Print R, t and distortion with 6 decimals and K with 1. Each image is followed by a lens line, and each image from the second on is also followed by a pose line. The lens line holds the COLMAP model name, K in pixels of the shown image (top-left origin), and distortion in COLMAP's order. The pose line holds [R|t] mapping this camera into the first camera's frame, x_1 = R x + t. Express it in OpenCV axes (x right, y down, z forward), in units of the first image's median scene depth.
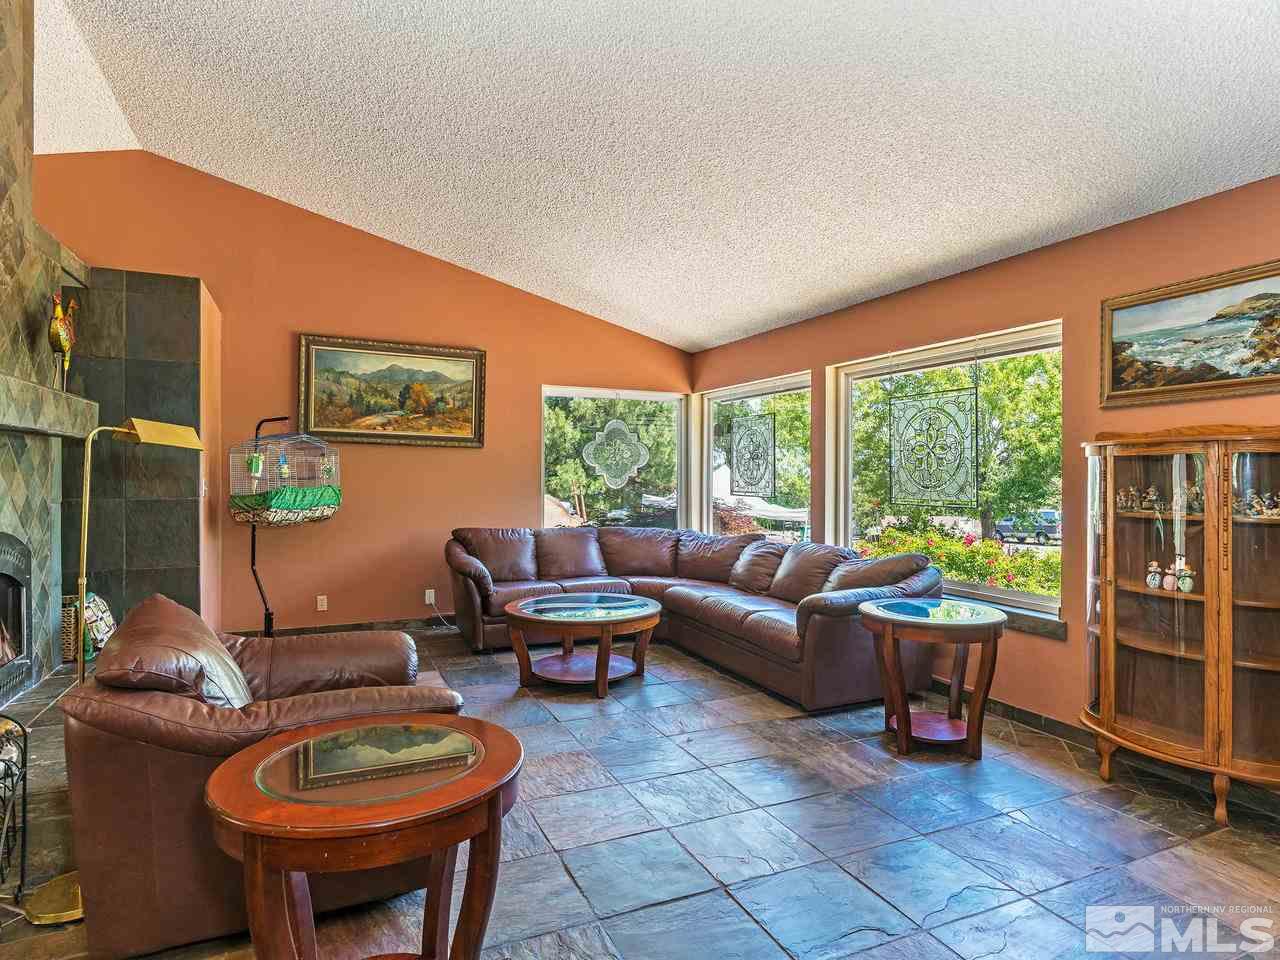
lens RADIAL K [[735.8, 0, 637.5], [0, 735.8, 480.6], [0, 0, 1]] dist [-0.009825, 0.004329]
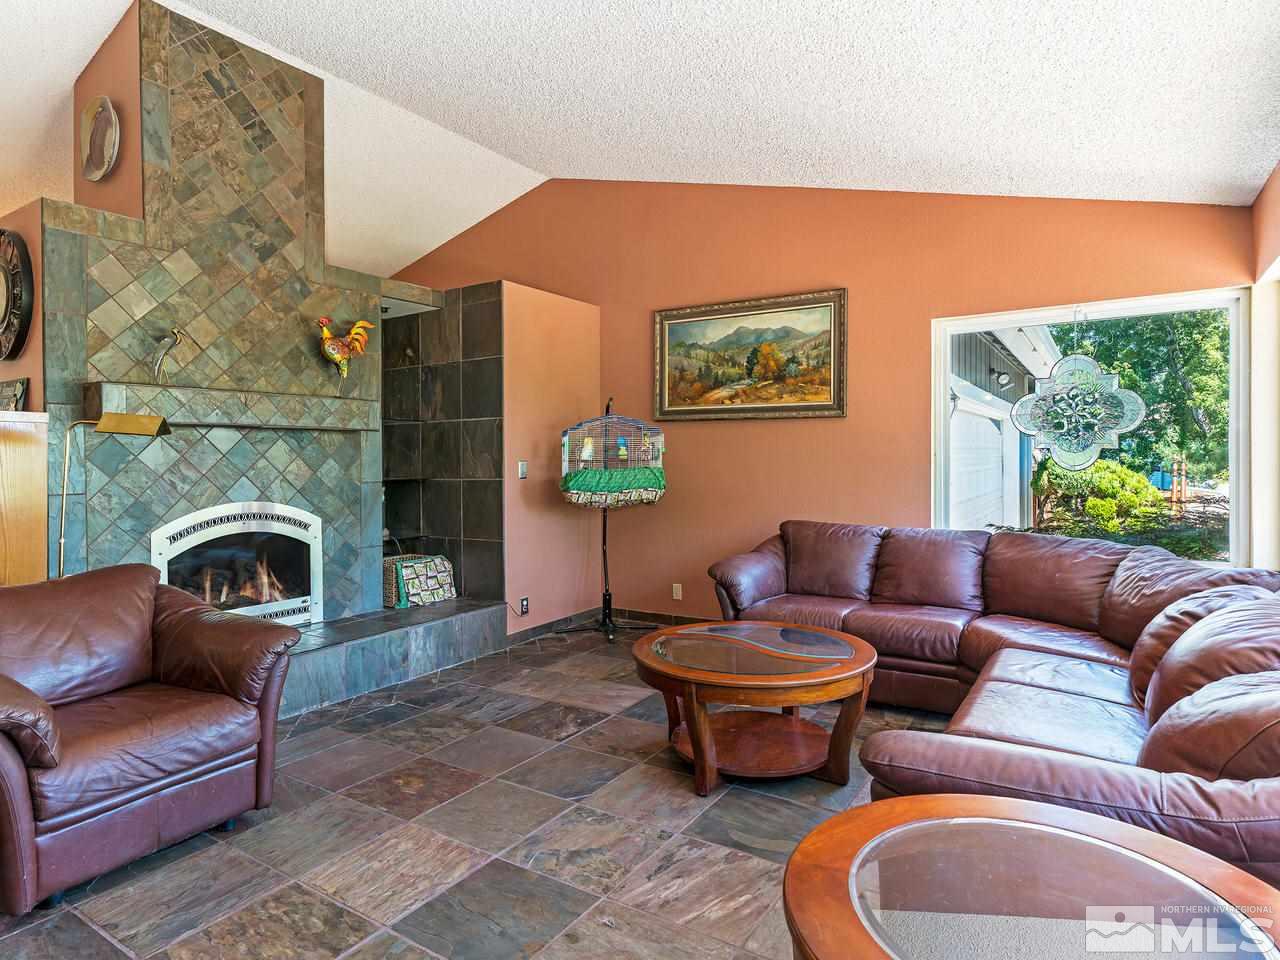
lens RADIAL K [[735.8, 0, 637.2], [0, 735.8, 473.1], [0, 0, 1]] dist [-0.009825, 0.004329]
pose [[0.540200, -0.000516, -0.841536, 0.336051], [0.010237, 0.999930, 0.005958, 0.007743], [0.841474, -0.011834, 0.540168, 0.438606]]
